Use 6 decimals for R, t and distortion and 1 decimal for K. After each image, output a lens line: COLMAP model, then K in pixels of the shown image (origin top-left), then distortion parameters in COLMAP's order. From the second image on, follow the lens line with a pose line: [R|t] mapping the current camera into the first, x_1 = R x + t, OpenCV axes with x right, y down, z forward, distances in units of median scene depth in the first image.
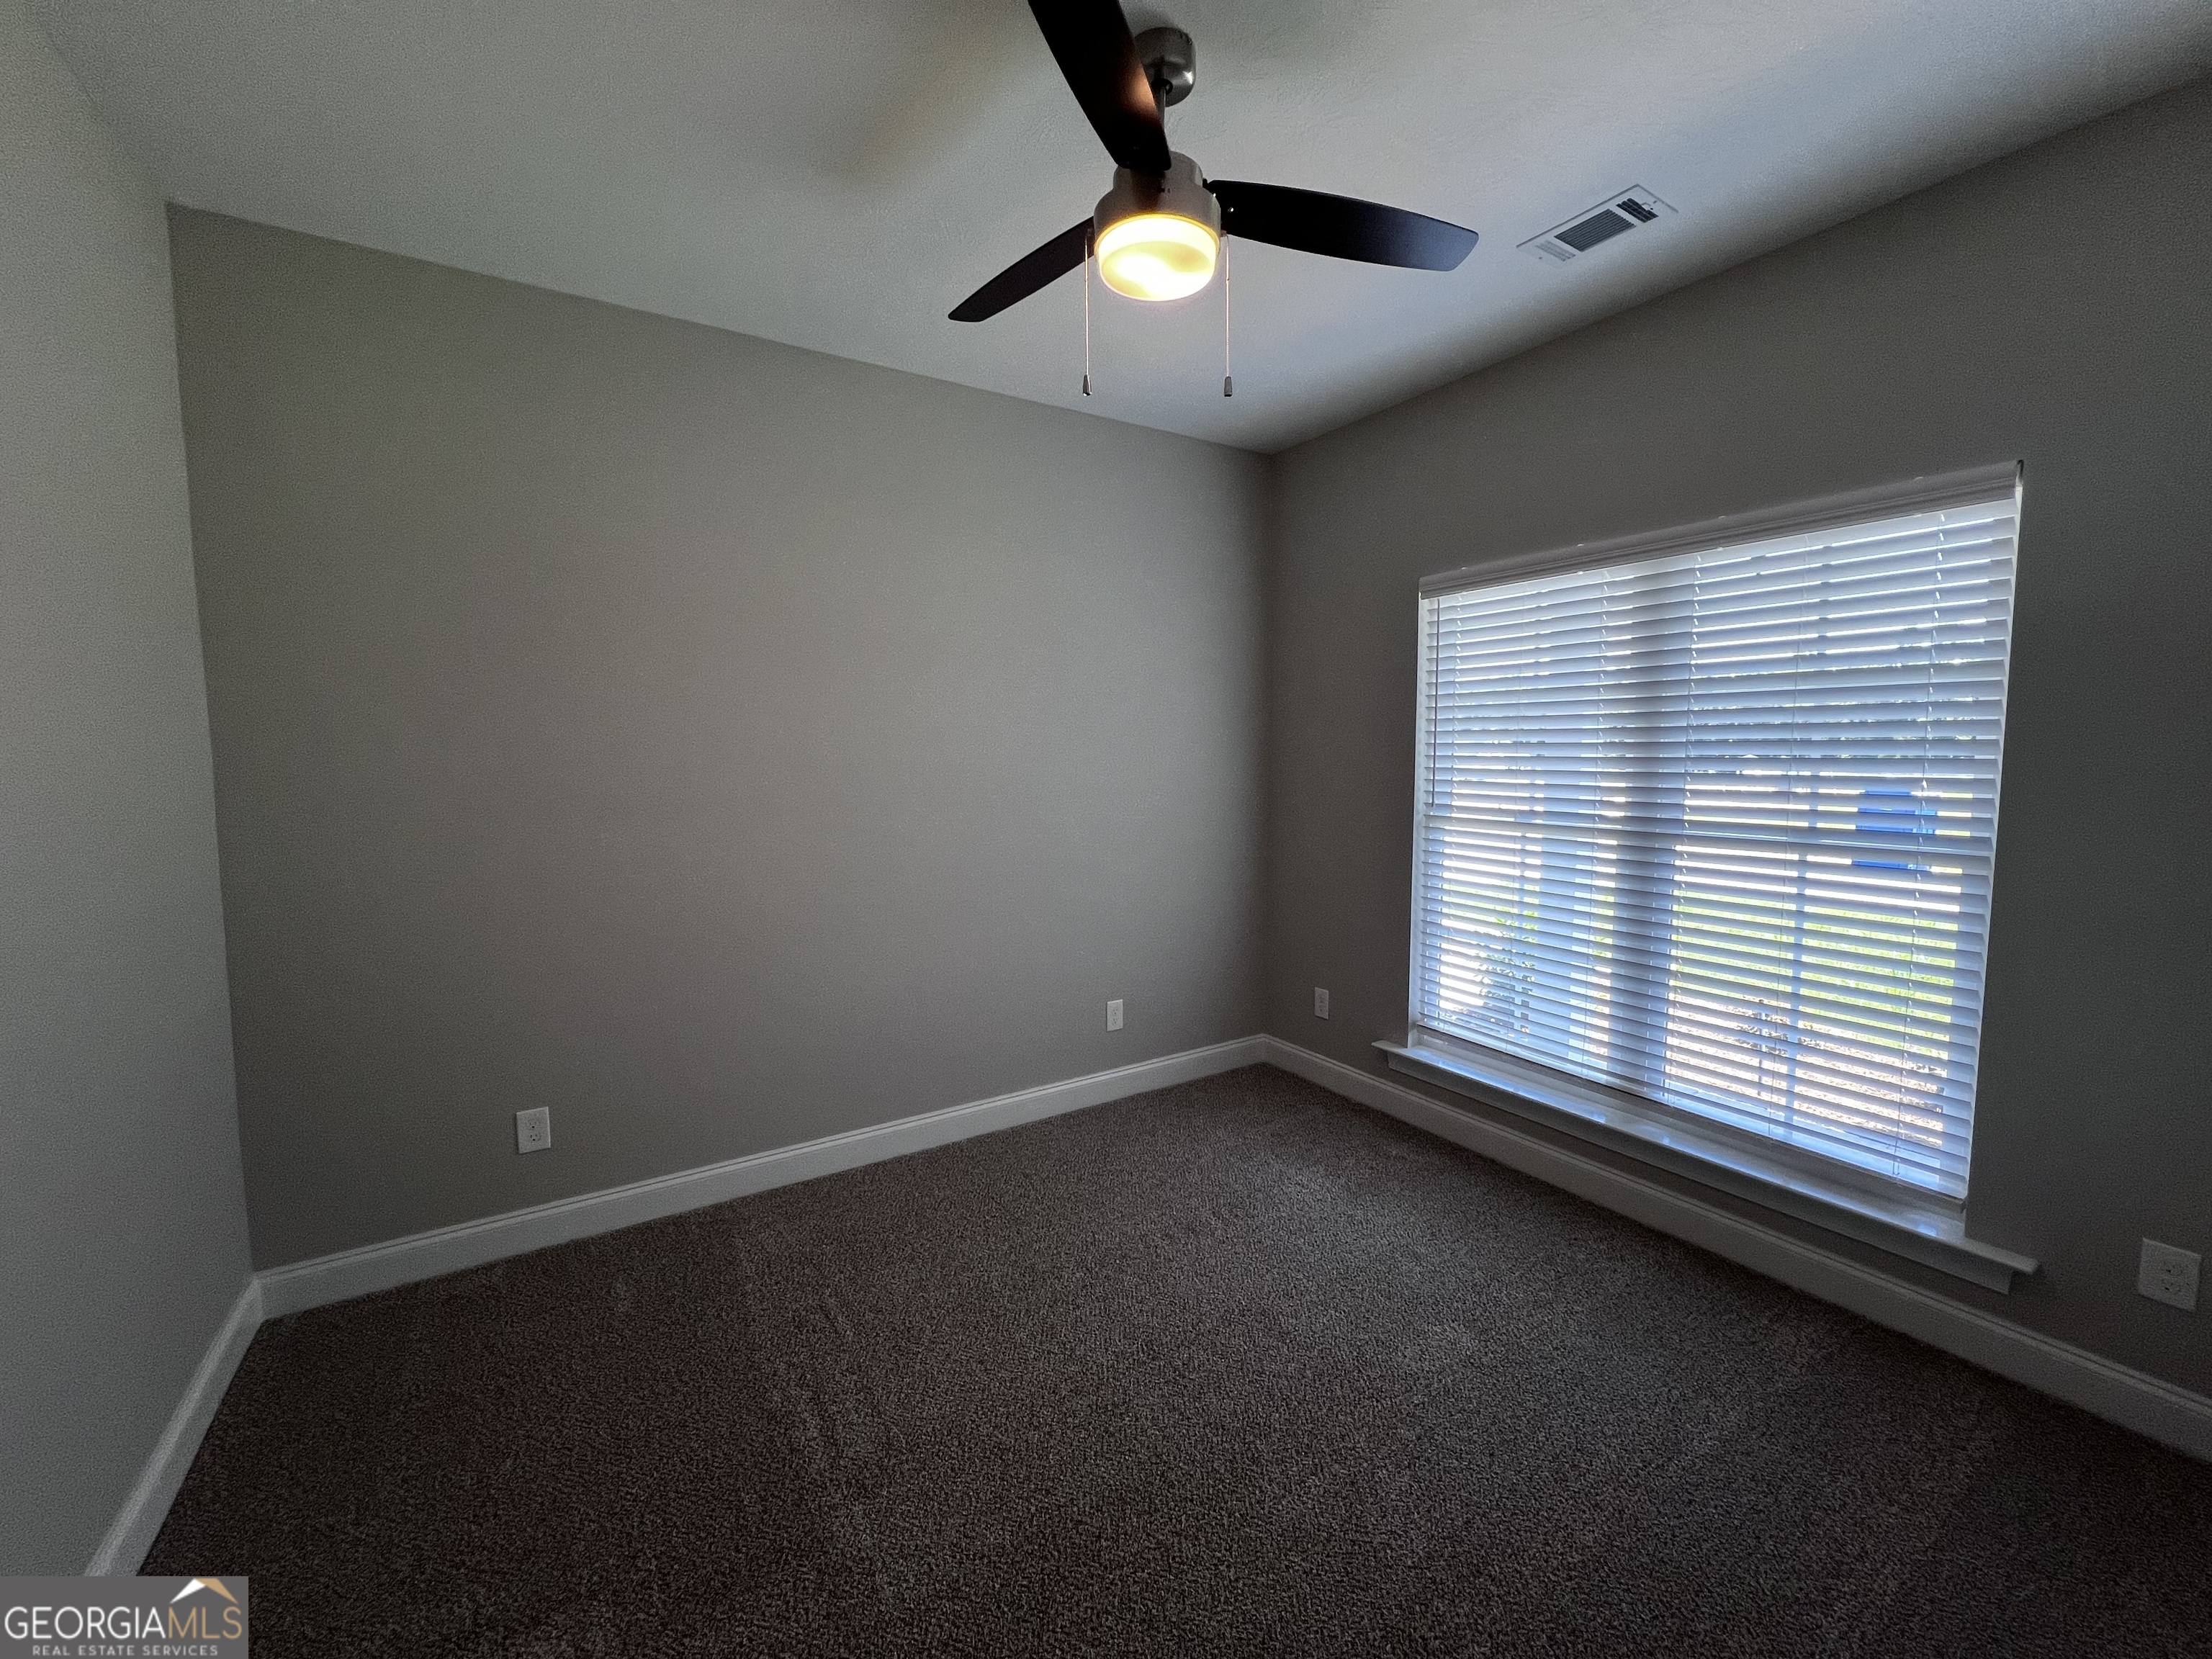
lens RADIAL K [[887.2, 0, 1098.9], [0, 887.2, 816.8], [0, 0, 1]] dist [0.000382, -0.000162]
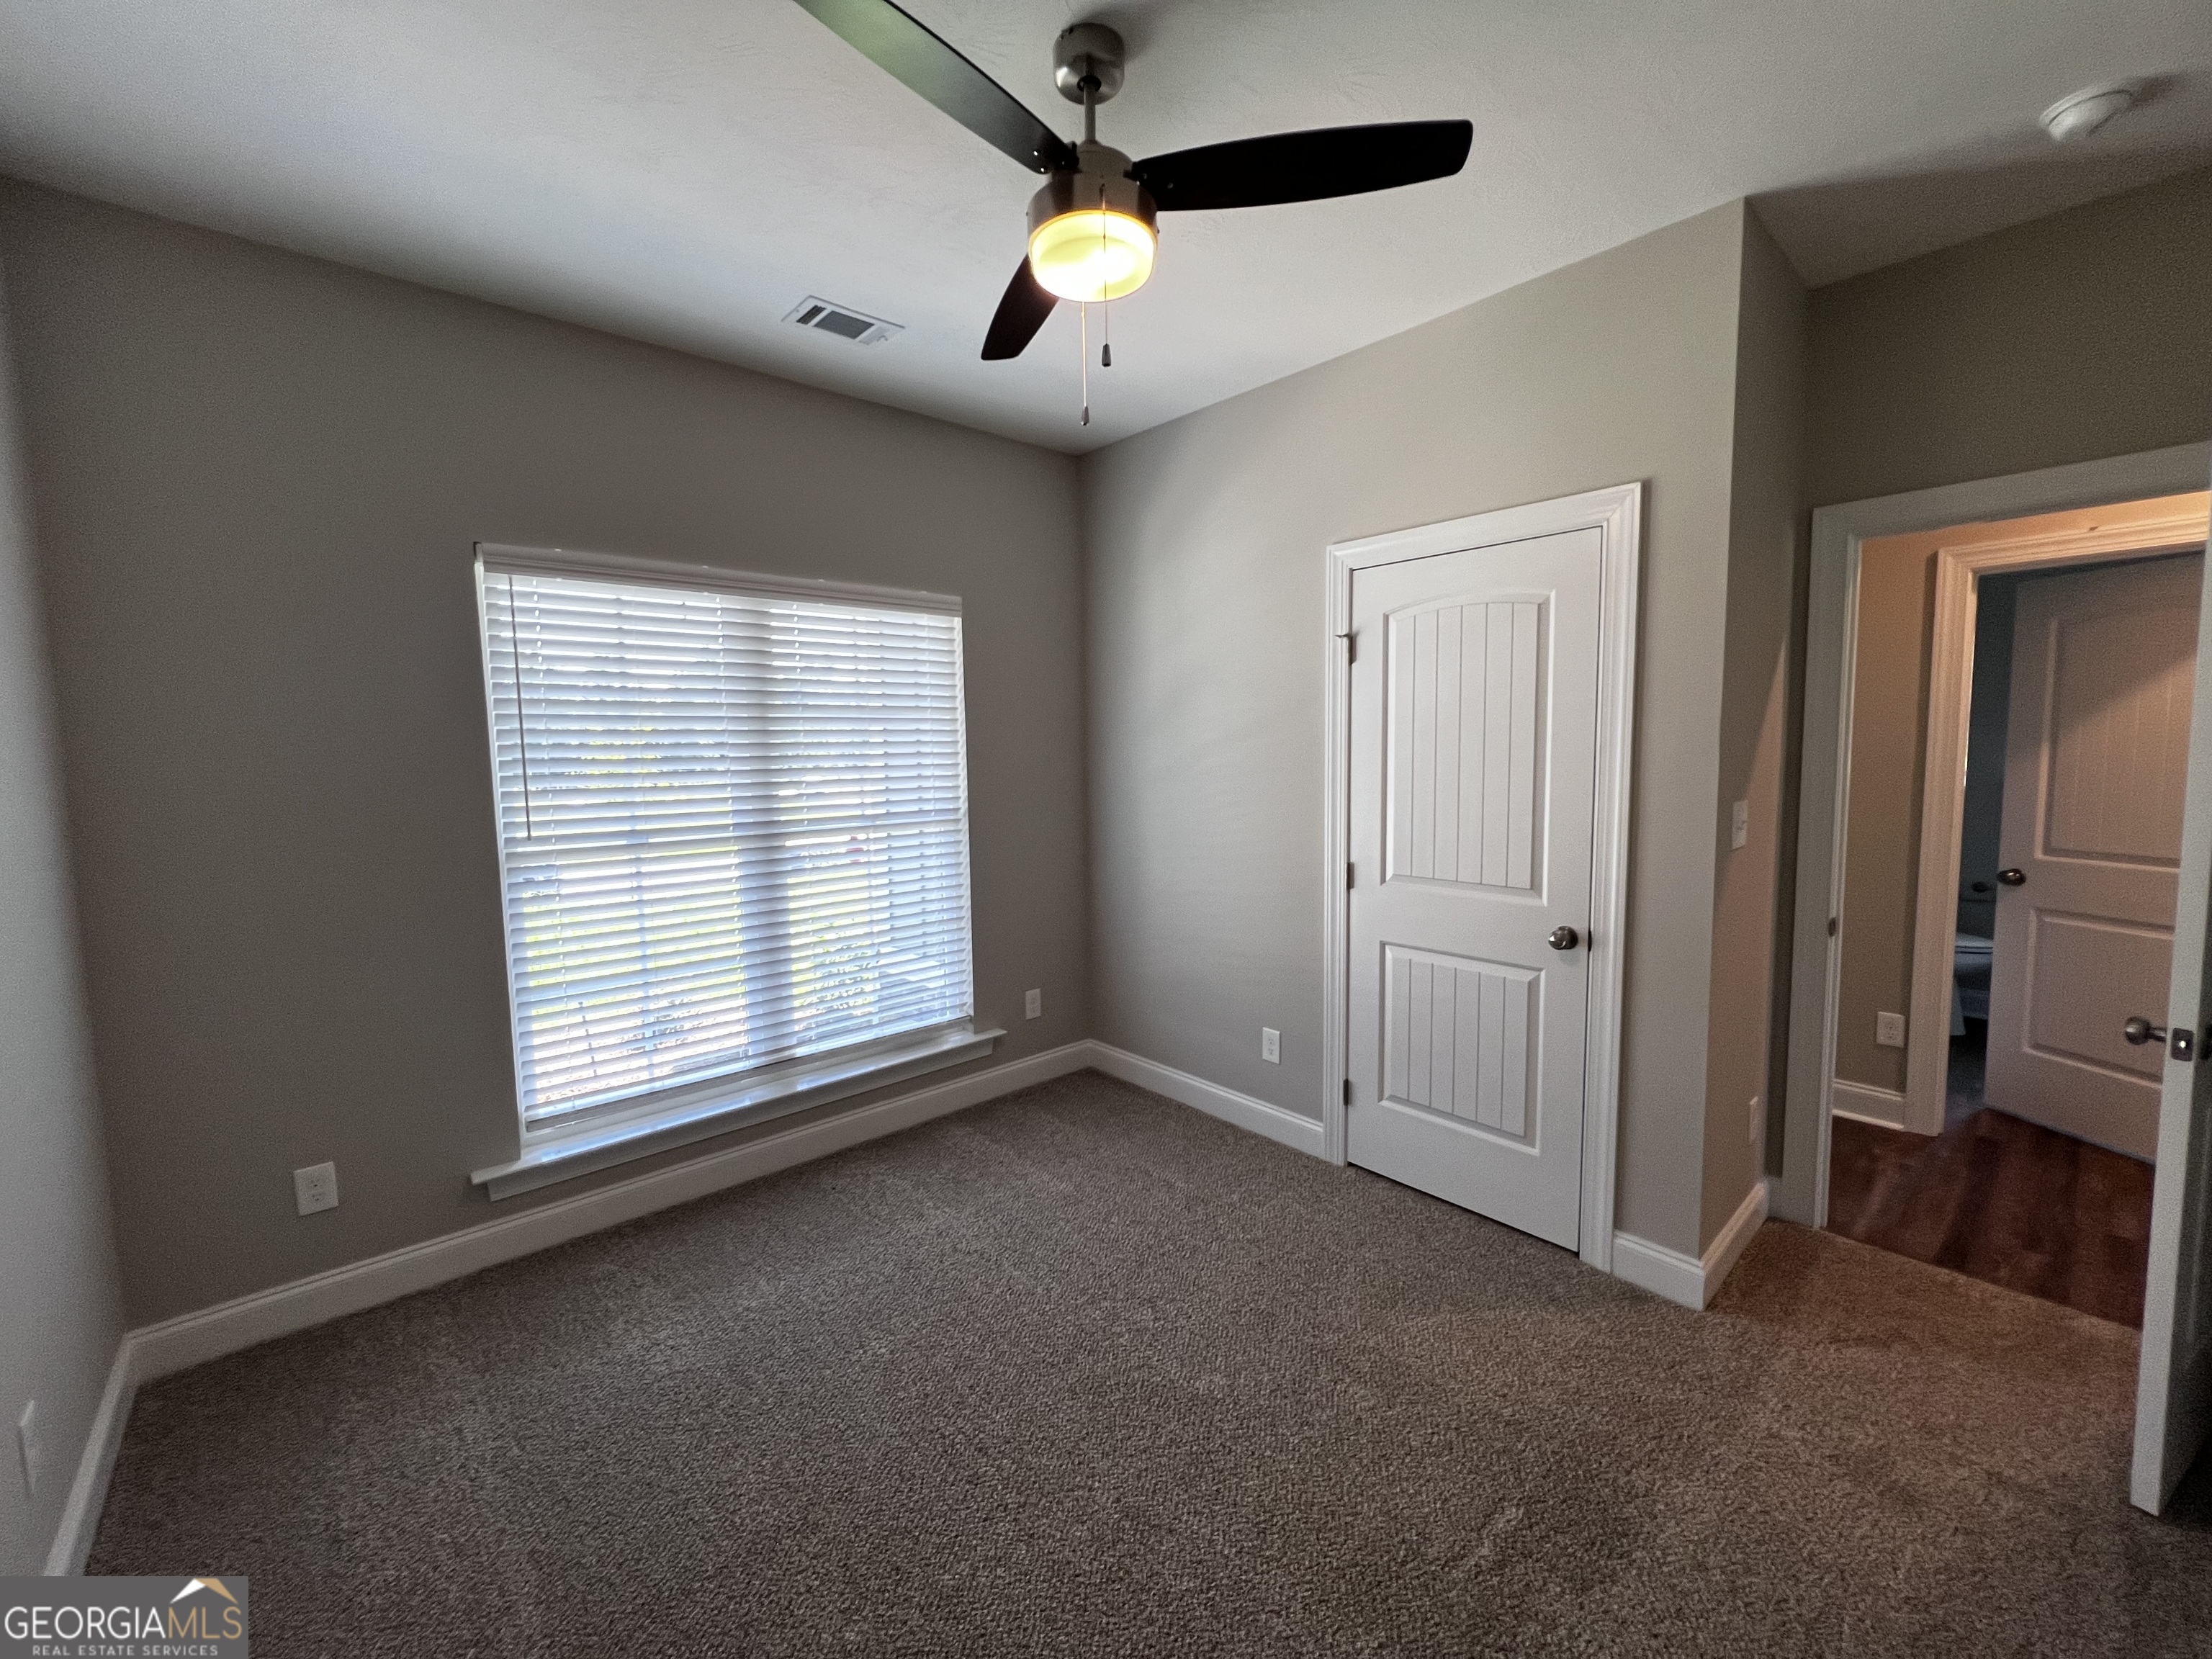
lens RADIAL K [[887.2, 0, 1098.9], [0, 887.2, 816.8], [0, 0, 1]] dist [0.000382, -0.000162]
pose [[-0.148657, -0.086286, 0.985117, -0.574656], [0.085553, 0.991329, 0.099741, -0.083022], [-0.985181, 0.099107, -0.139986, 0.731434]]
